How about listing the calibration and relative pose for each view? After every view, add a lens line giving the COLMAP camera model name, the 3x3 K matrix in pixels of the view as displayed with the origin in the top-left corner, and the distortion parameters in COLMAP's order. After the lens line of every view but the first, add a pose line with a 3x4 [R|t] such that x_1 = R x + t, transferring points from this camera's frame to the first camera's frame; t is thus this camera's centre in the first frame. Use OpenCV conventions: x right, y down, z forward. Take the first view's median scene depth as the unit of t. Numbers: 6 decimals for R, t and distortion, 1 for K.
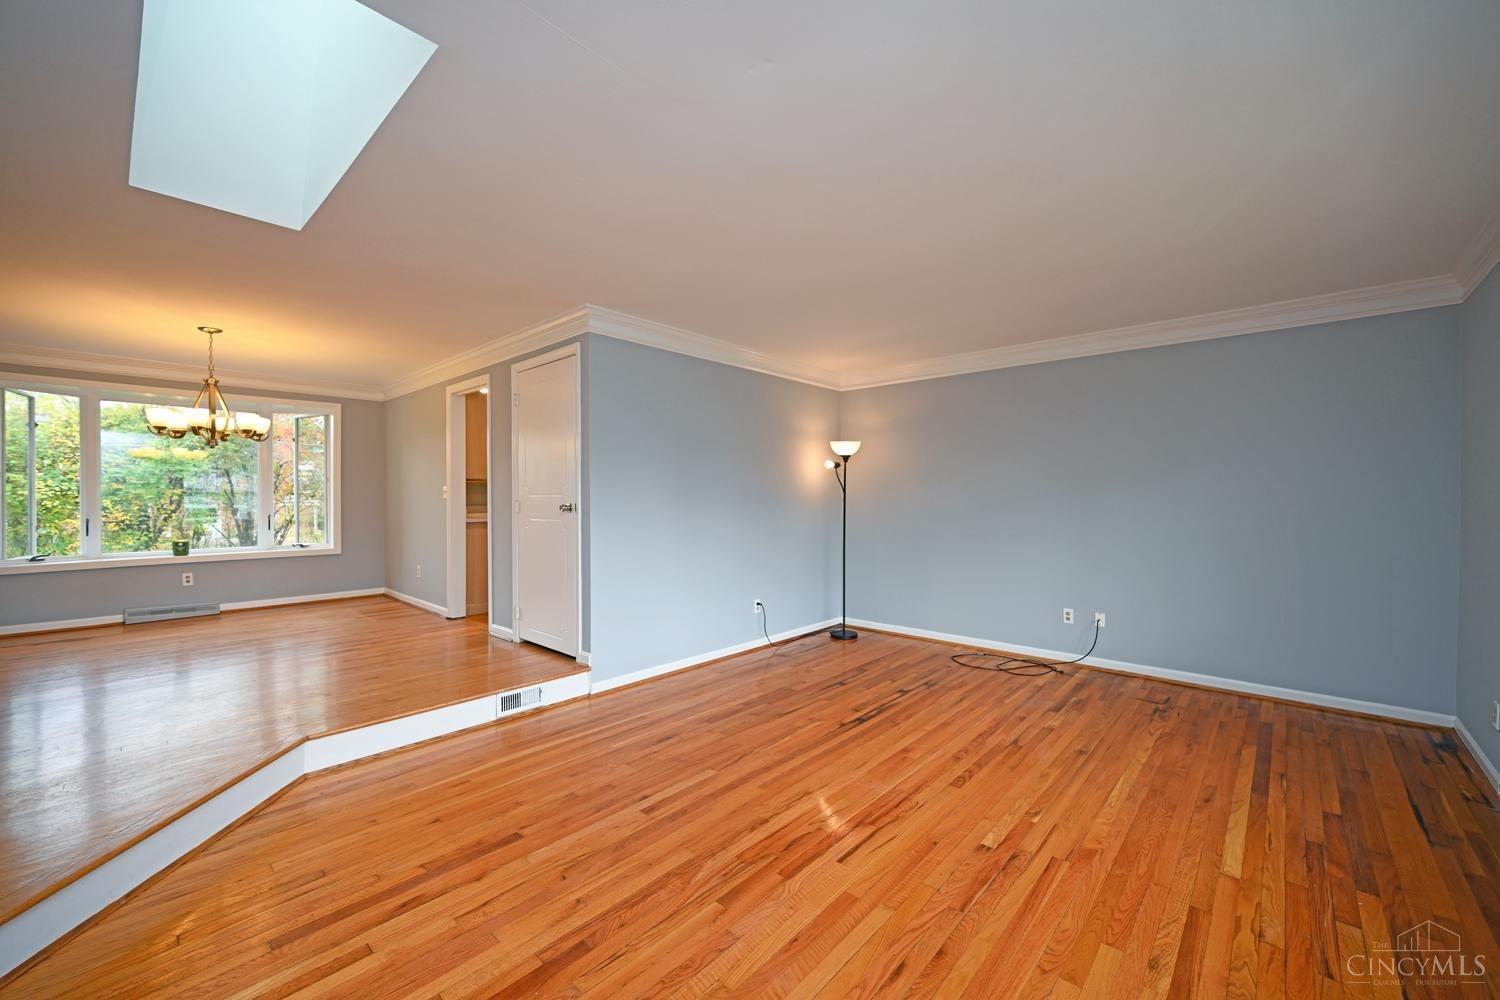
lens RADIAL K [[593.9, 0, 753.6], [0, 593.9, 502.4], [0, 0, 1]] dist [0.000473, 0.000450]
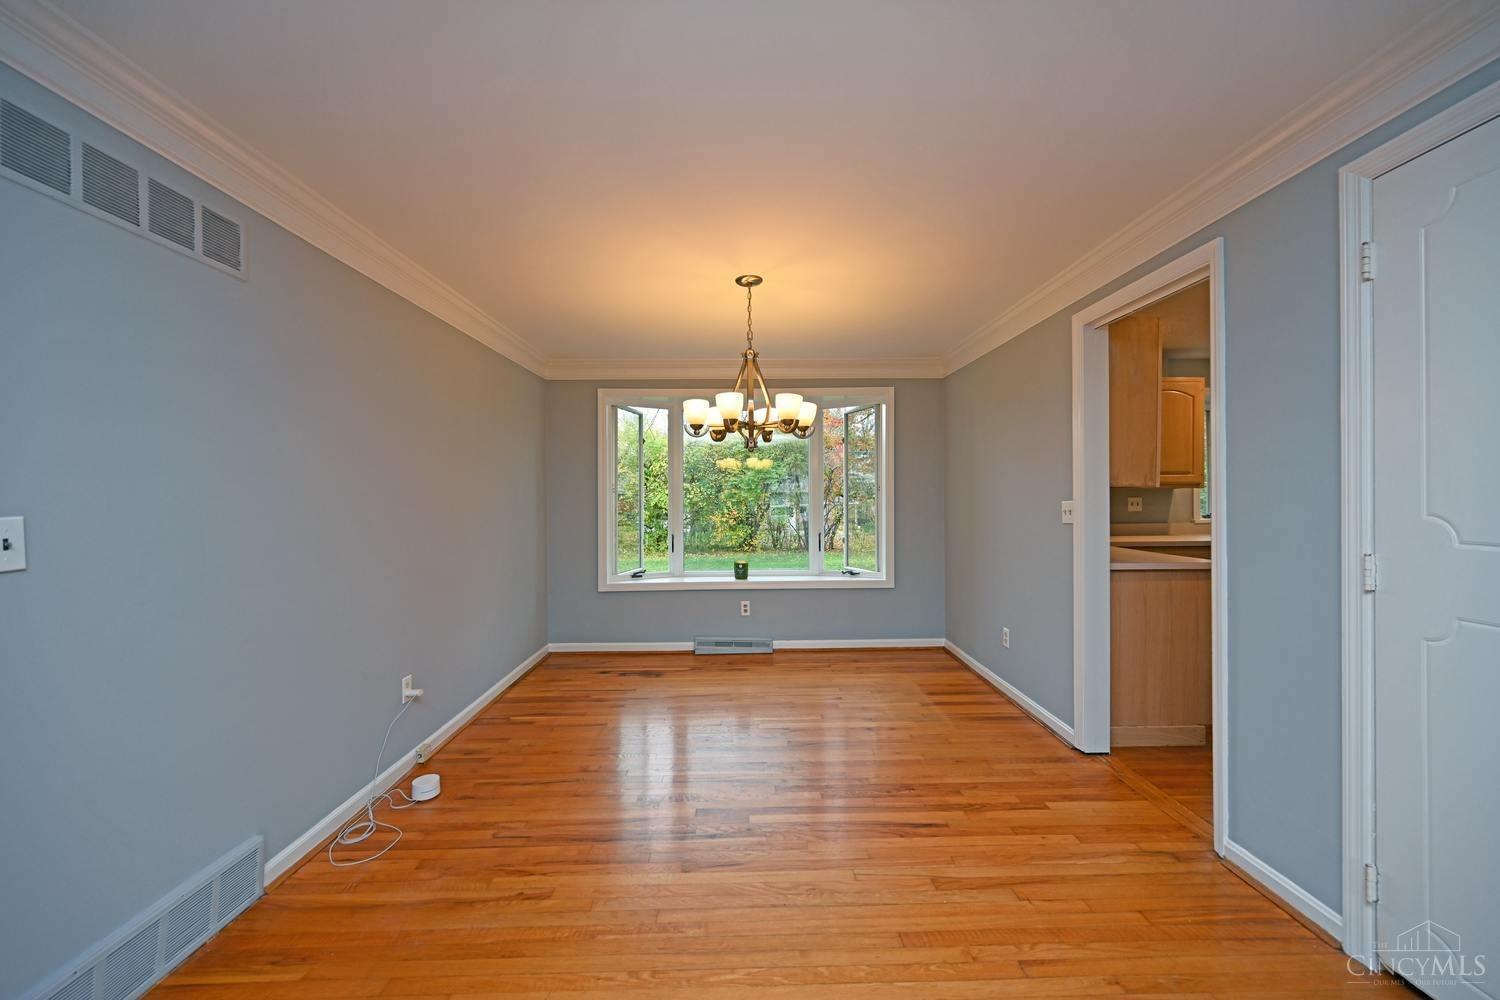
lens RADIAL K [[593.9, 0, 753.6], [0, 593.9, 502.4], [0, 0, 1]] dist [0.000473, 0.000450]
pose [[0.693216, 0.002798, -0.720724, -0.402894], [0.000331, 0.999991, 0.004201, -0.034372], [0.720730, -0.003151, 0.693209, 0.513144]]
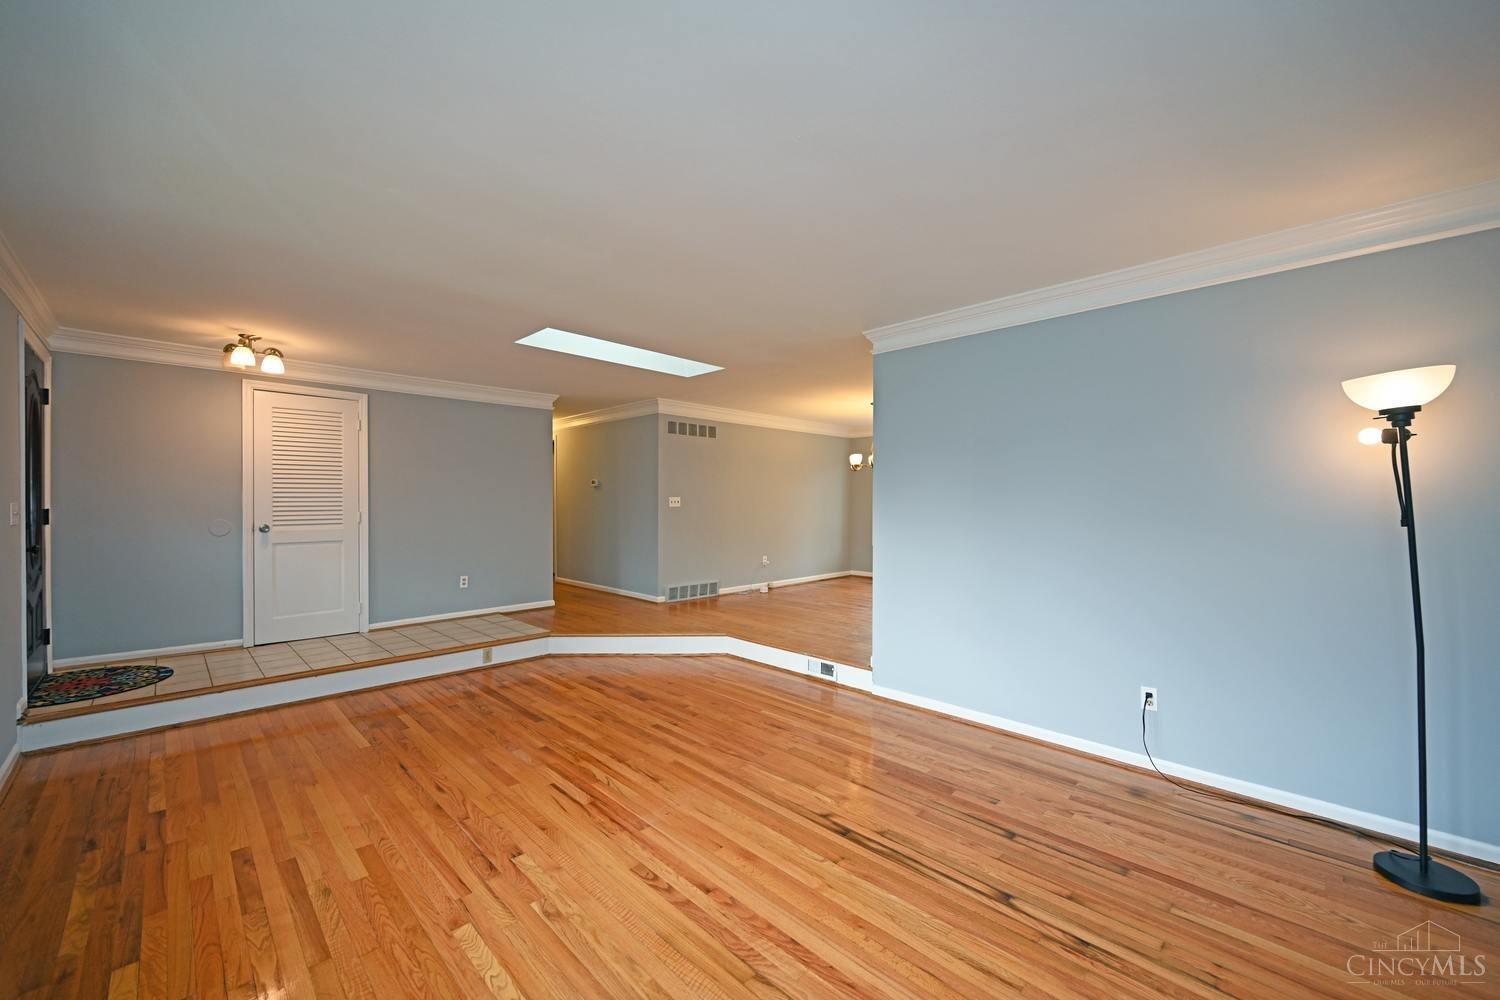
lens RADIAL K [[593.9, 0, 753.6], [0, 593.9, 502.4], [0, 0, 1]] dist [0.000473, 0.000450]
pose [[-0.056704, -0.000220, -0.998391, 0.712160], [-0.012882, 0.999917, 0.000512, -0.016101], [0.998308, 0.012890, -0.056702, 0.747131]]
